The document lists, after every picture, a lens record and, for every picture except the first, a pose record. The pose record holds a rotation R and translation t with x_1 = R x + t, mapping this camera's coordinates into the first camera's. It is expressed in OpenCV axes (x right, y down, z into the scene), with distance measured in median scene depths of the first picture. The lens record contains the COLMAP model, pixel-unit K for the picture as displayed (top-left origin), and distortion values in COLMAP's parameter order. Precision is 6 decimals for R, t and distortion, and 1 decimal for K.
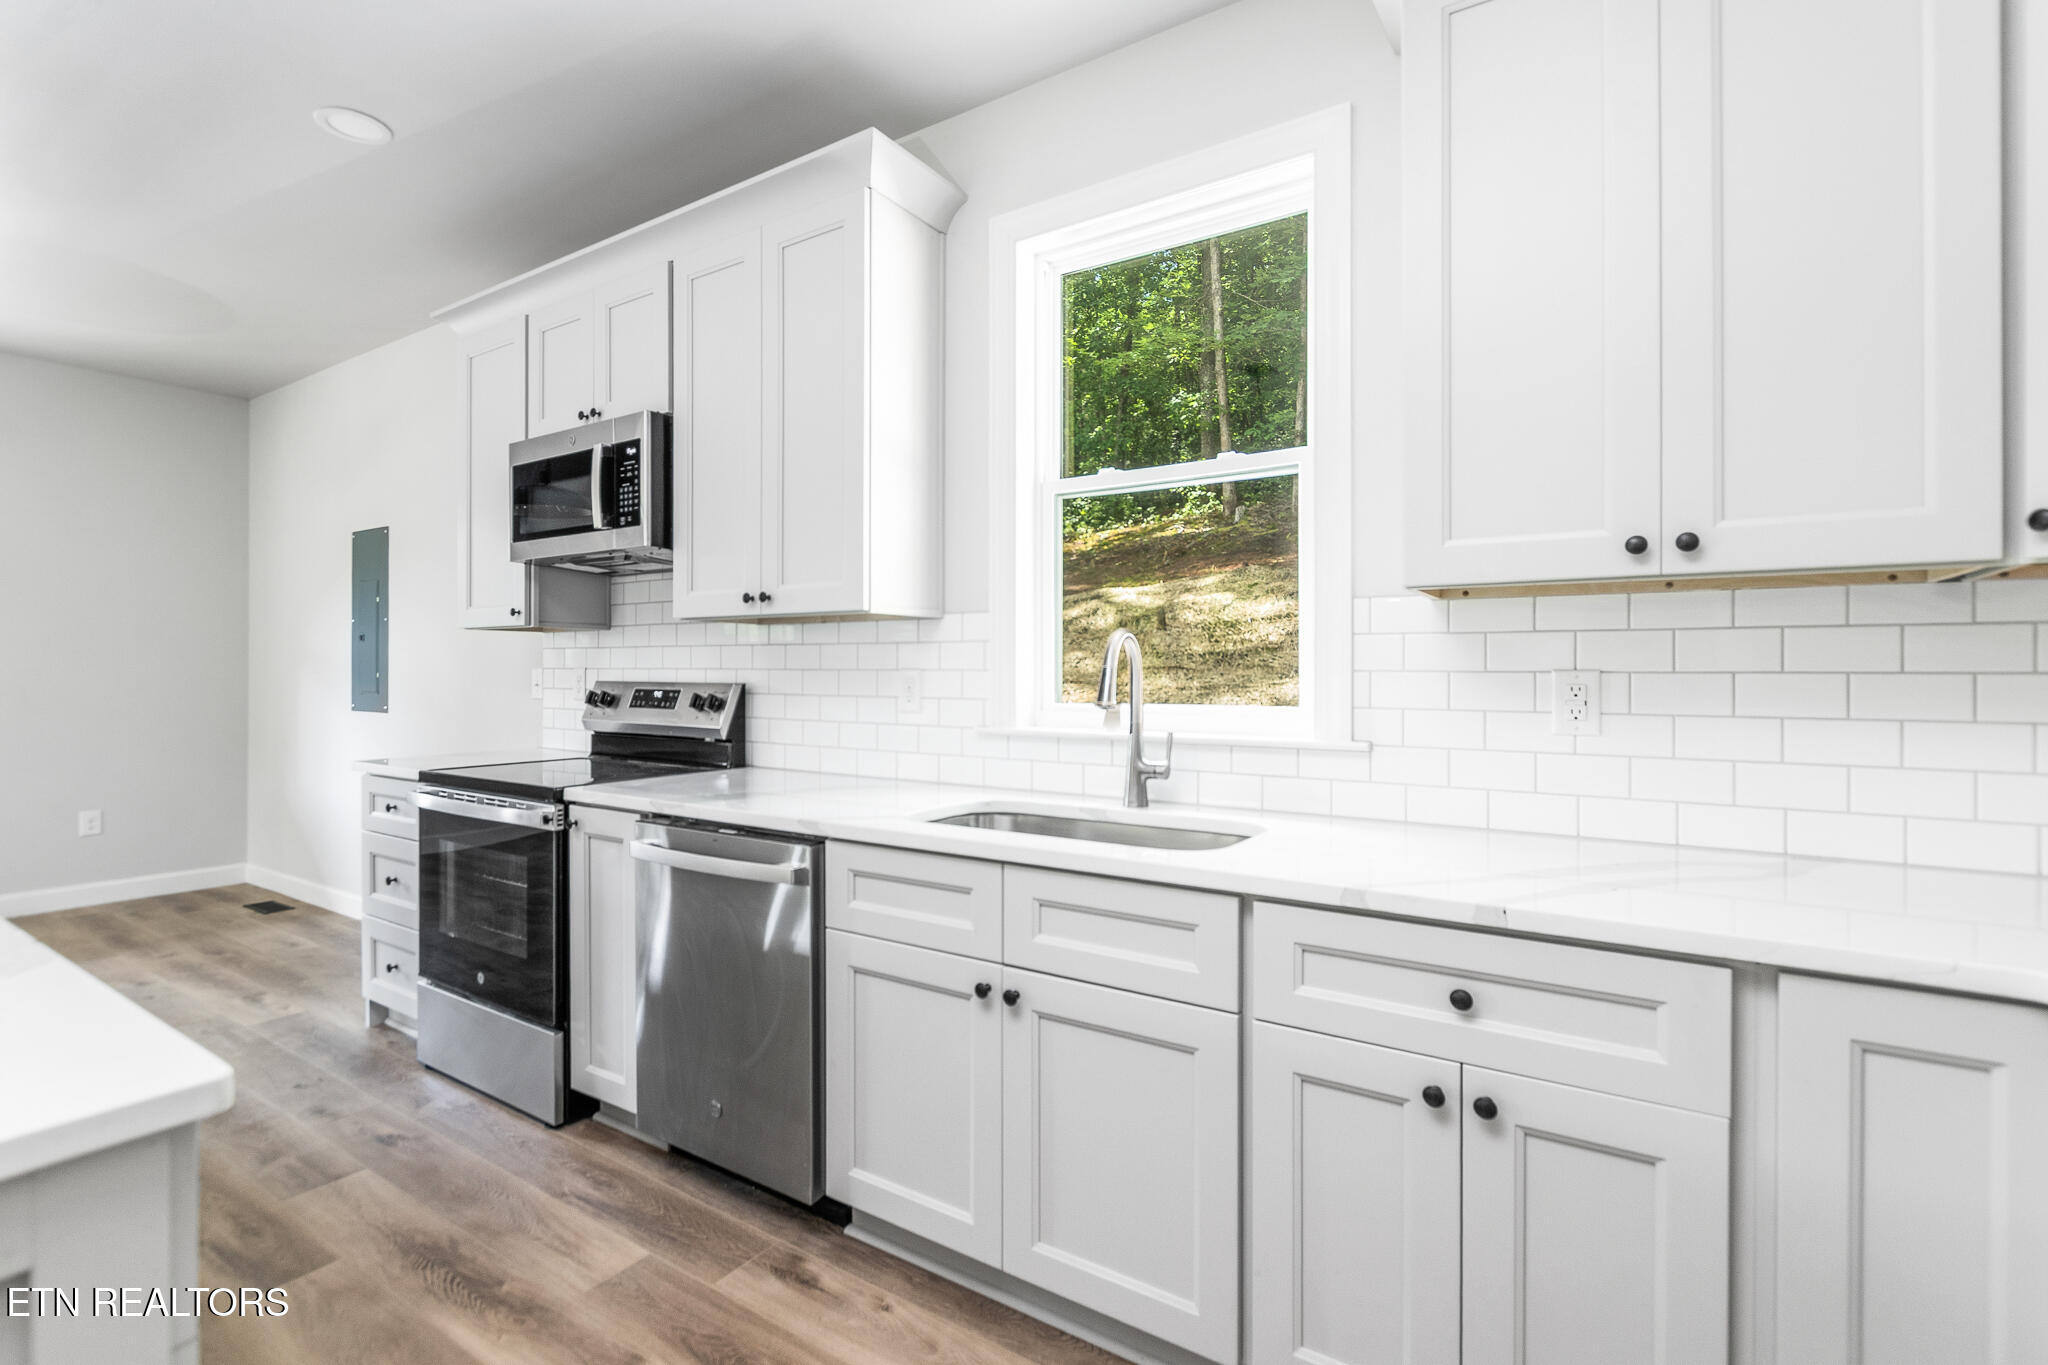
lens RADIAL K [[923.1, 0, 1024.4], [0, 923.1, 677.0], [0, 0, 1]] dist [-0.022149, -0.000020]
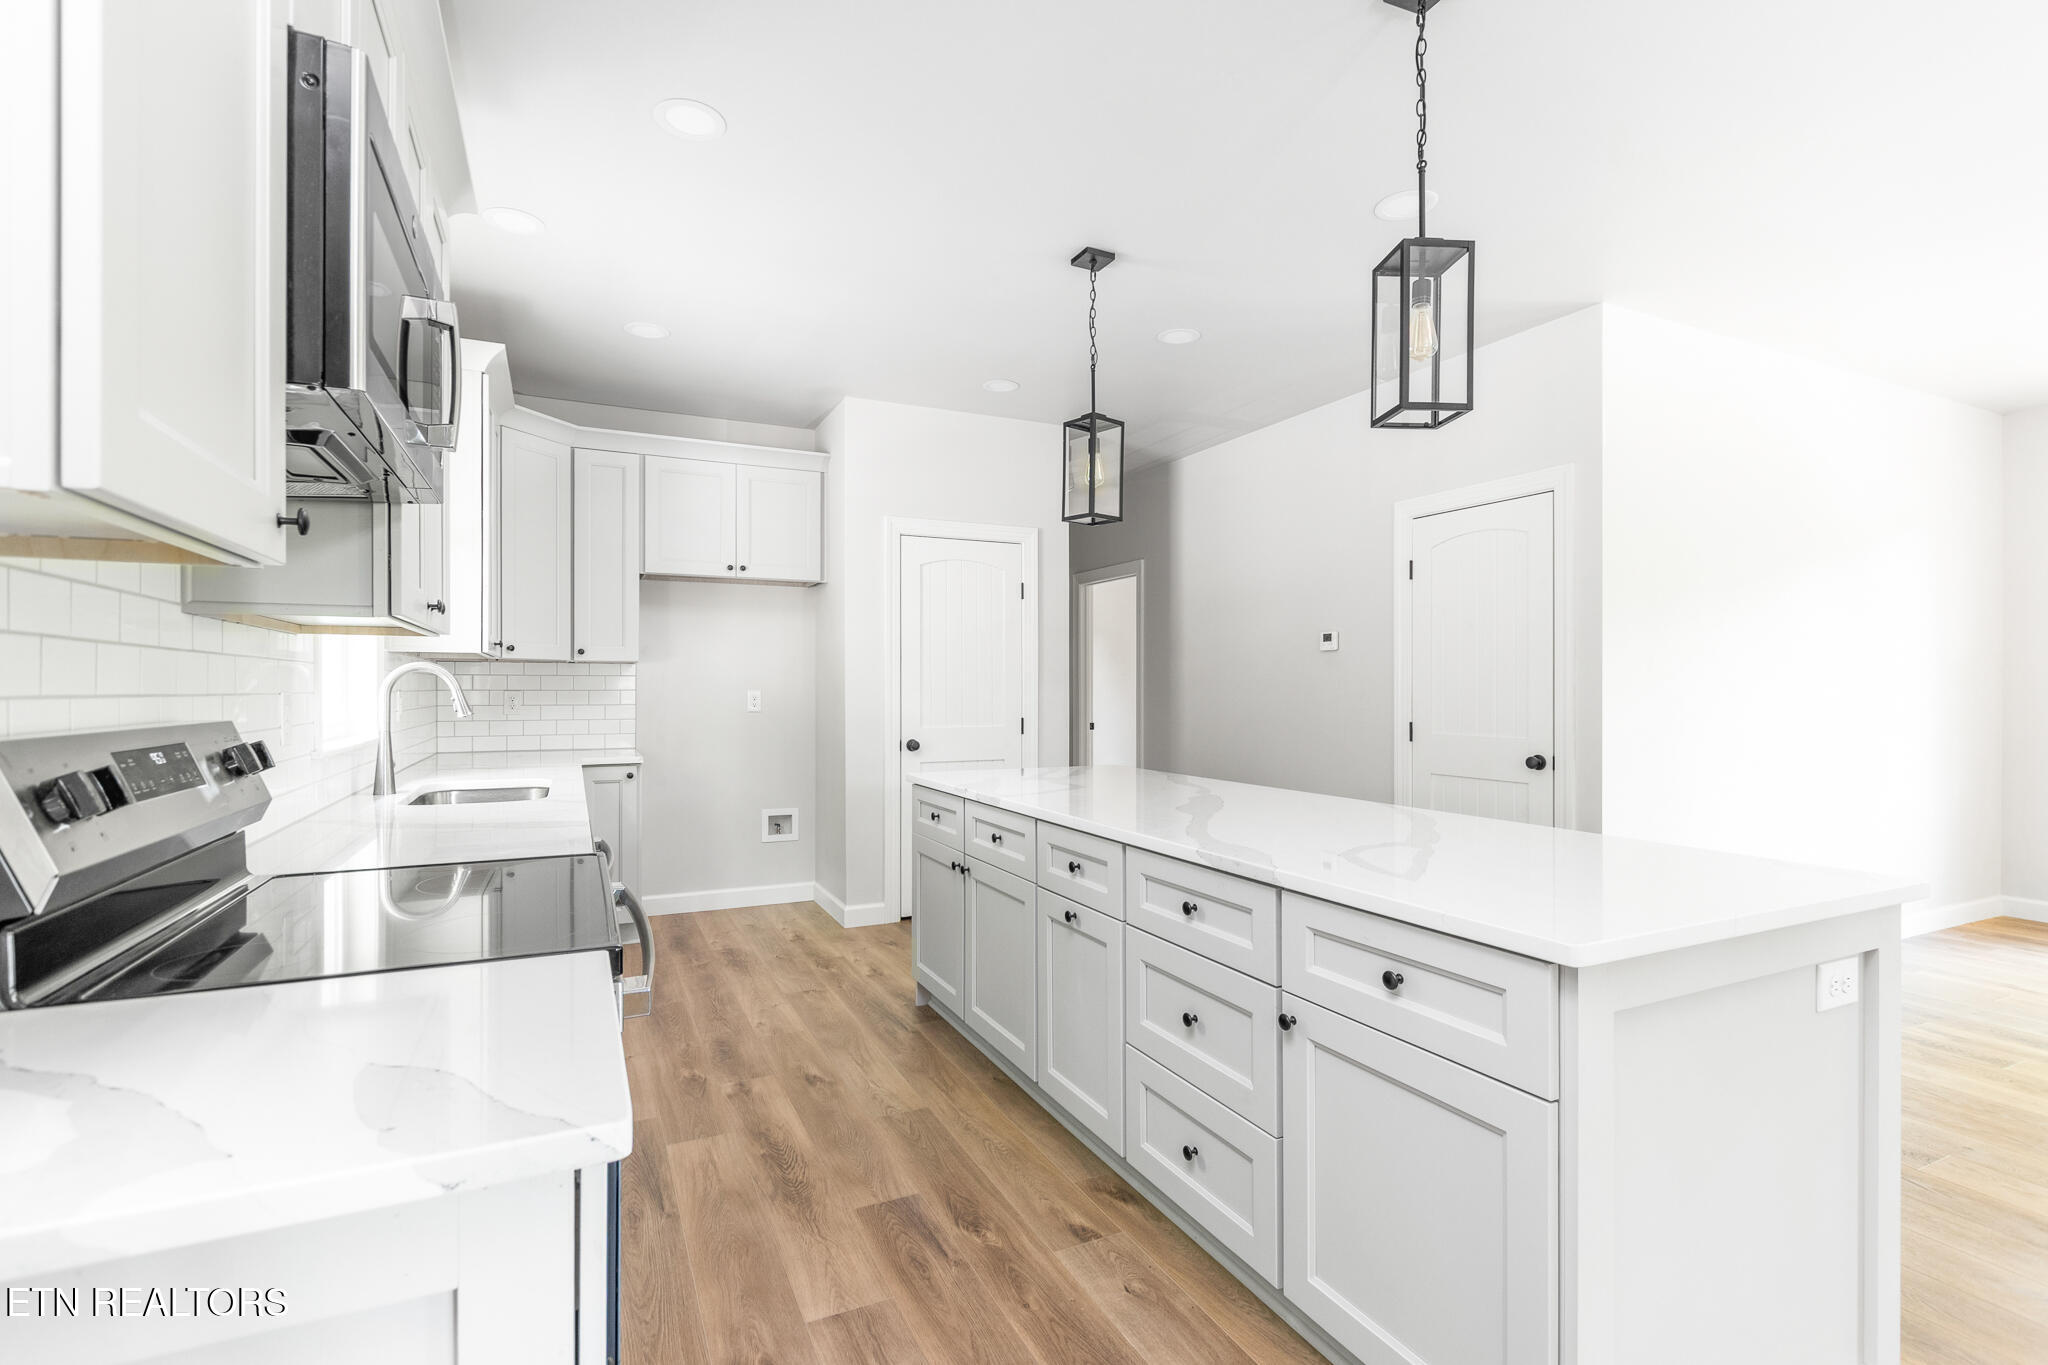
lens RADIAL K [[923.1, 0, 1023.6], [0, 923.1, 683.6], [0, 0, 1]] dist [-0.022149, -0.000020]
pose [[-0.850703, -0.002024, 0.525642, -1.466228], [0.002783, 0.999961, 0.008353, -0.030752], [-0.525639, 0.008569, -0.850665, 1.766222]]
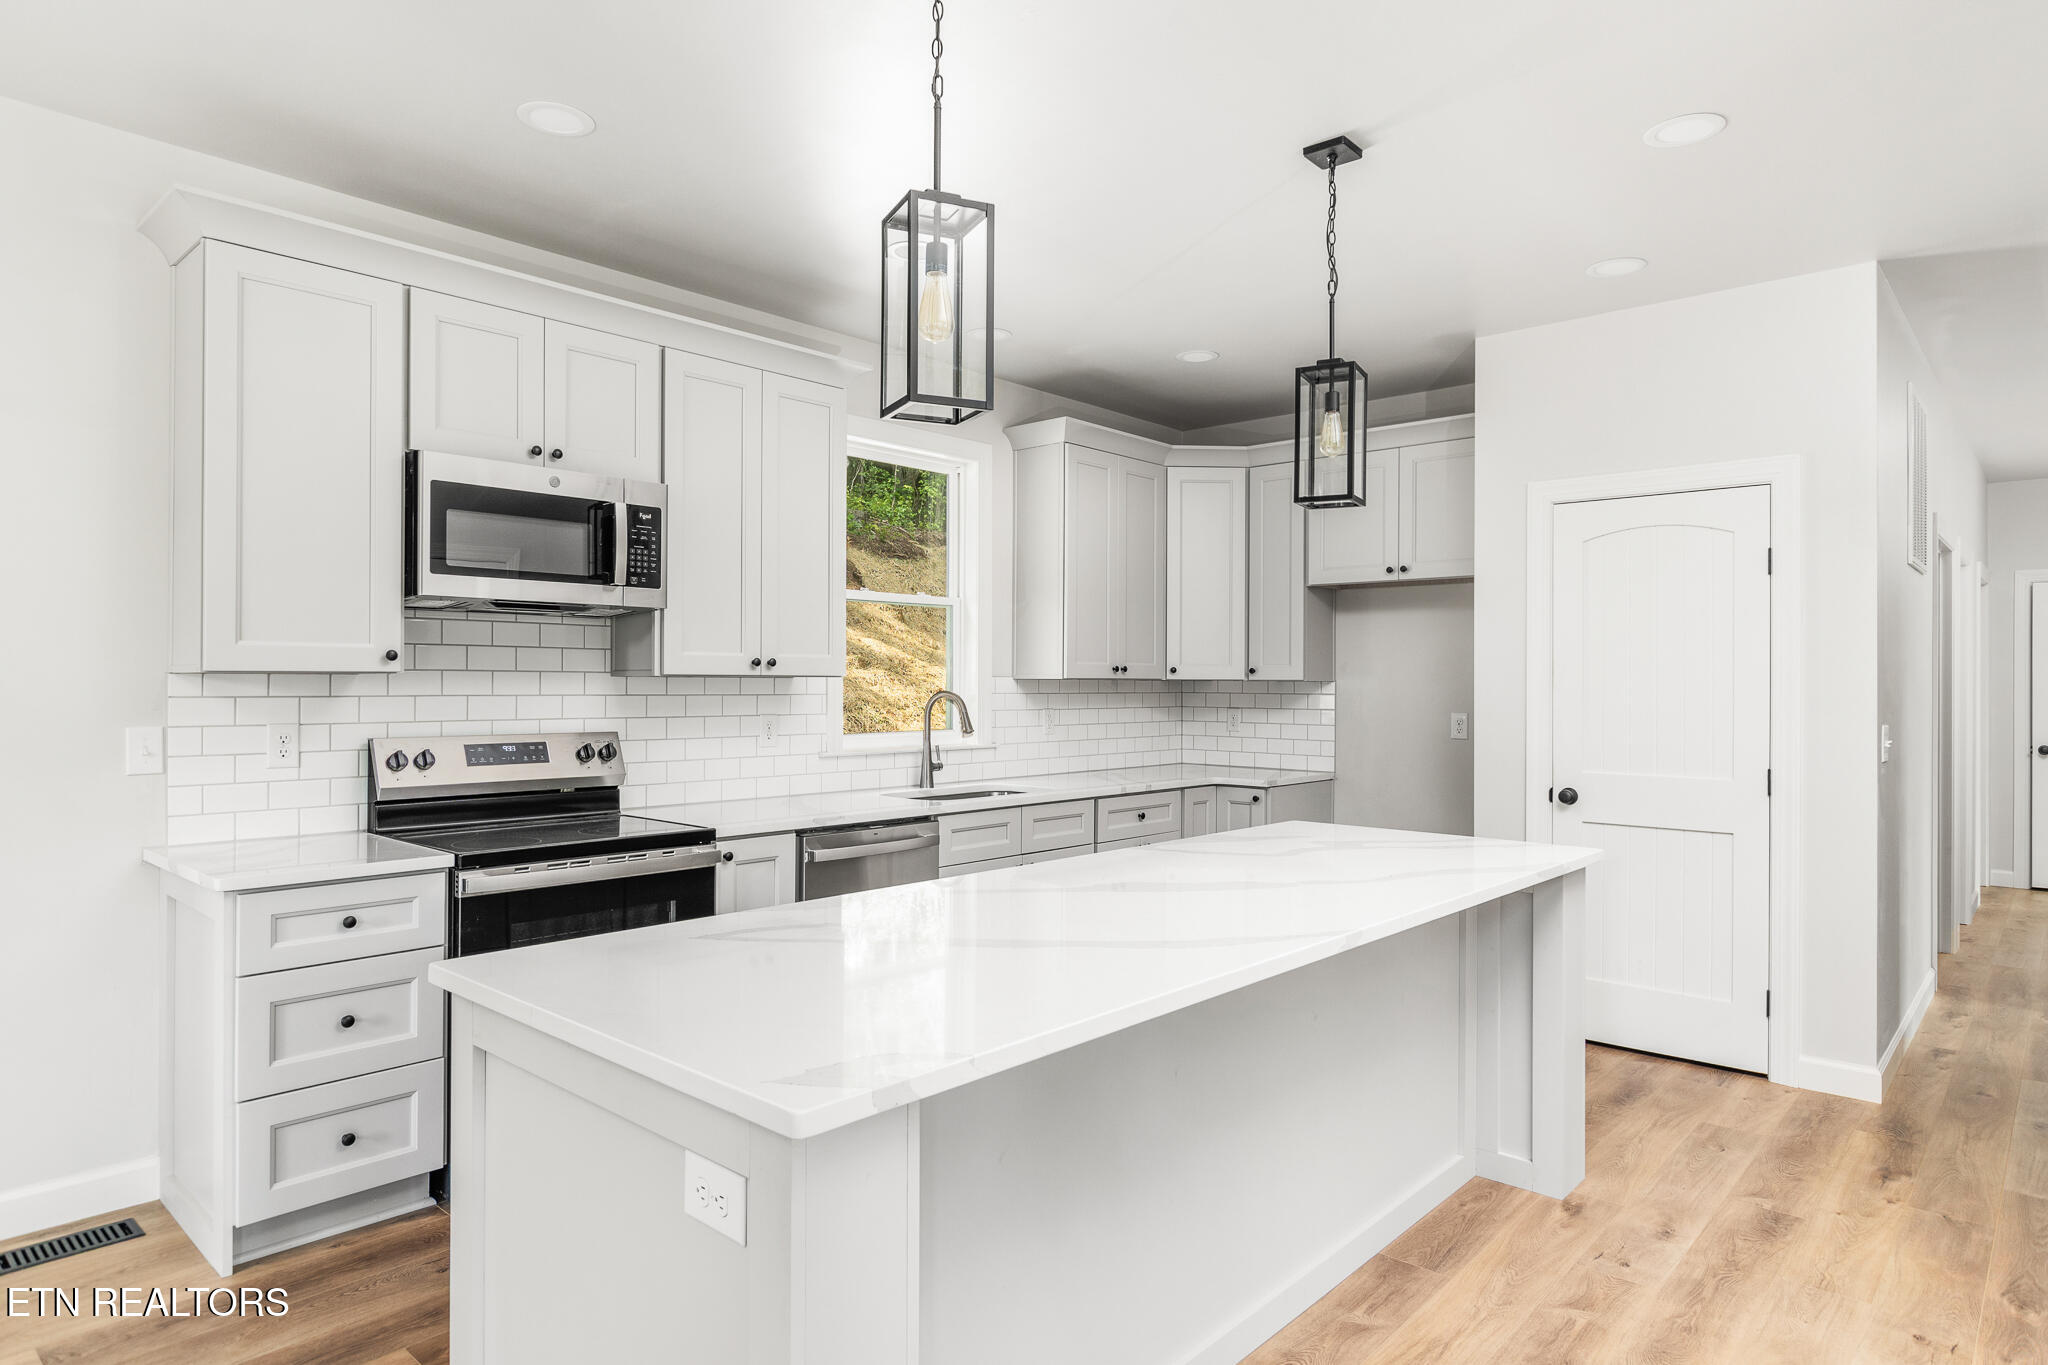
lens RADIAL K [[1179.9, 0, 1023.8], [0, 1179.9, 680.2], [0, 0, 1]] dist [0.001402, -0.001462]
pose [[0.169051, -0.000586, 0.985607, -2.311781], [0.005341, 0.999986, -0.000321, -0.072310], [-0.985593, 0.005318, 0.169052, 0.461861]]
